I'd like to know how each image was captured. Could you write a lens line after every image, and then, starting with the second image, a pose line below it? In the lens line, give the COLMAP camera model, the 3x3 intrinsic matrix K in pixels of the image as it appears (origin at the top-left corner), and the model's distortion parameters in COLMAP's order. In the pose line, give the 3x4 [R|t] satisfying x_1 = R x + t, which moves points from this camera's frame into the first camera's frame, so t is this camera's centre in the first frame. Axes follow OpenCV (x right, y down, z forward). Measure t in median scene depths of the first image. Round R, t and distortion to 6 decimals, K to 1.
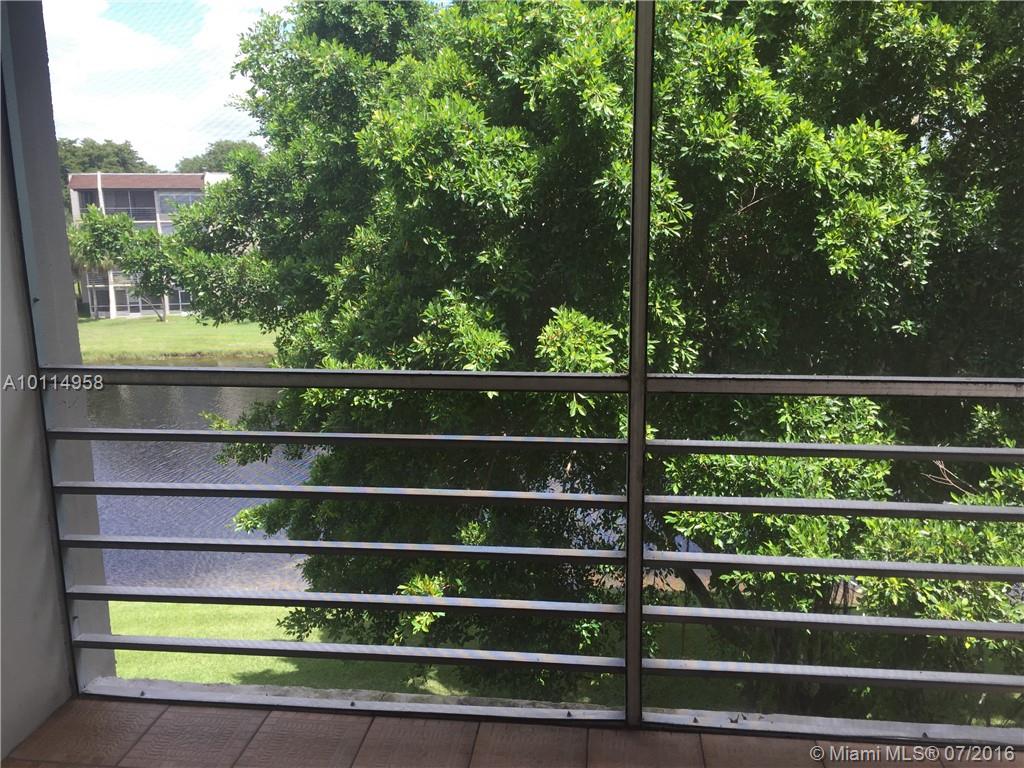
lens RADIAL K [[871.7, 0, 513.7], [0, 871.7, 383.0], [0, 0, 1]] dist [0.005339, -0.000304]
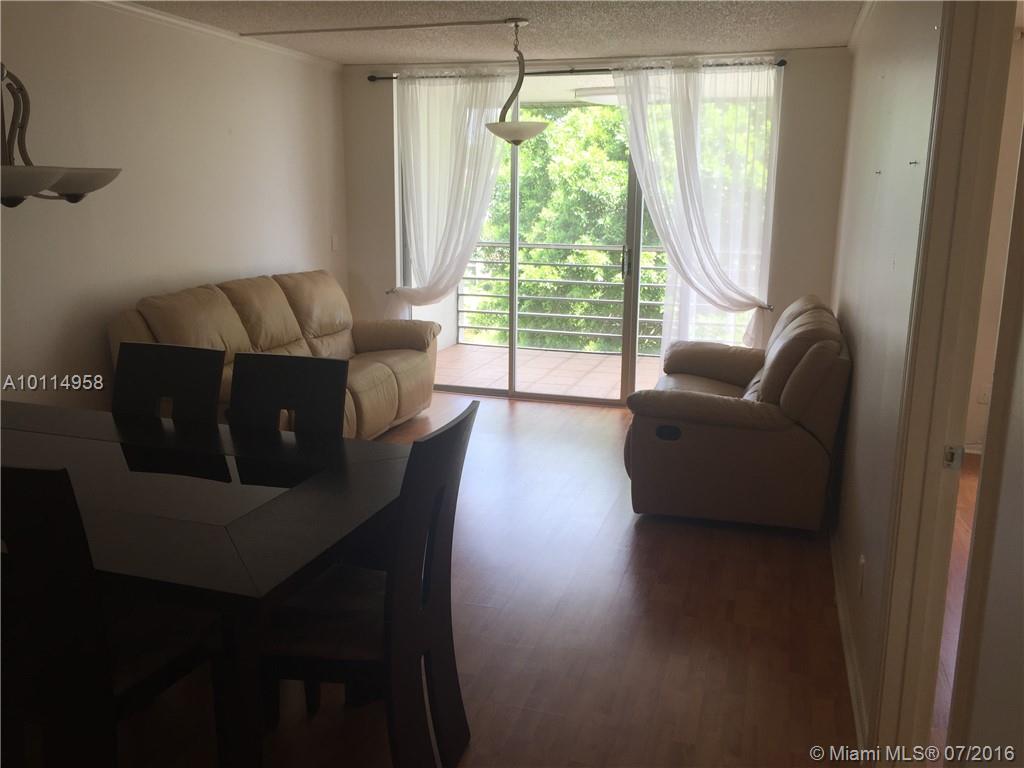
lens RADIAL K [[871.7, 0, 511.3], [0, 871.7, 385.2], [0, 0, 1]] dist [0.005339, -0.000304]
pose [[0.981919, 0.058348, -0.180082, 0.159484], [-0.057783, 0.998294, 0.008389, 0.258091], [0.180265, 0.002169, 0.983616, -1.185619]]
